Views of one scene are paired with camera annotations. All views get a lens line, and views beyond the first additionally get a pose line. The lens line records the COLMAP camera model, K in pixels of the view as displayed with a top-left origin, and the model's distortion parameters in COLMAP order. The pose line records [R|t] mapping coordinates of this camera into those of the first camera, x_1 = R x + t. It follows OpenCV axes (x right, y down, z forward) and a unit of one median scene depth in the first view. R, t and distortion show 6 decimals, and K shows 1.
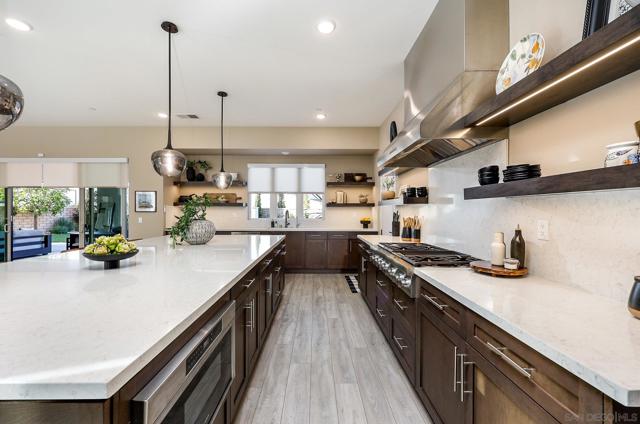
lens RADIAL K [[259.1, 0, 315.6], [0, 259.1, 215.7], [0, 0, 1]] dist [0.000904, 0.000216]
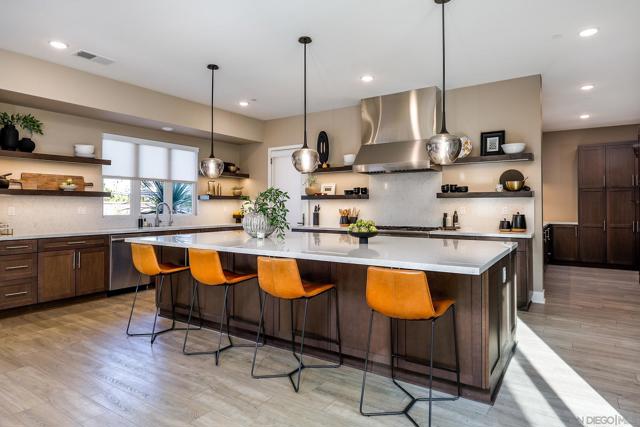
lens RADIAL K [[380.8, 0, 315.9], [0, 380.8, 198.9], [0, 0, 1]] dist [0.002882, 0.000322]
pose [[0.557395, 0.012396, 0.830155, -0.791873], [0.015754, 0.999551, -0.025503, 0.001549], [-0.830098, 0.027294, 0.556949, 0.012637]]
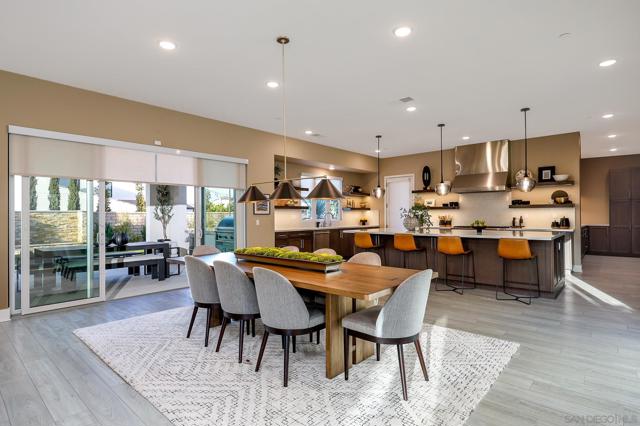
lens RADIAL K [[331.4, 0, 317.5], [0, 331.4, 212.3], [0, 0, 1]] dist [0.004697, 0.000507]
pose [[0.664242, -0.000585, 0.747517, -1.355044], [0.020763, 0.999628, -0.017667, 0.004013], [-0.747229, 0.027256, 0.664007, -0.021866]]
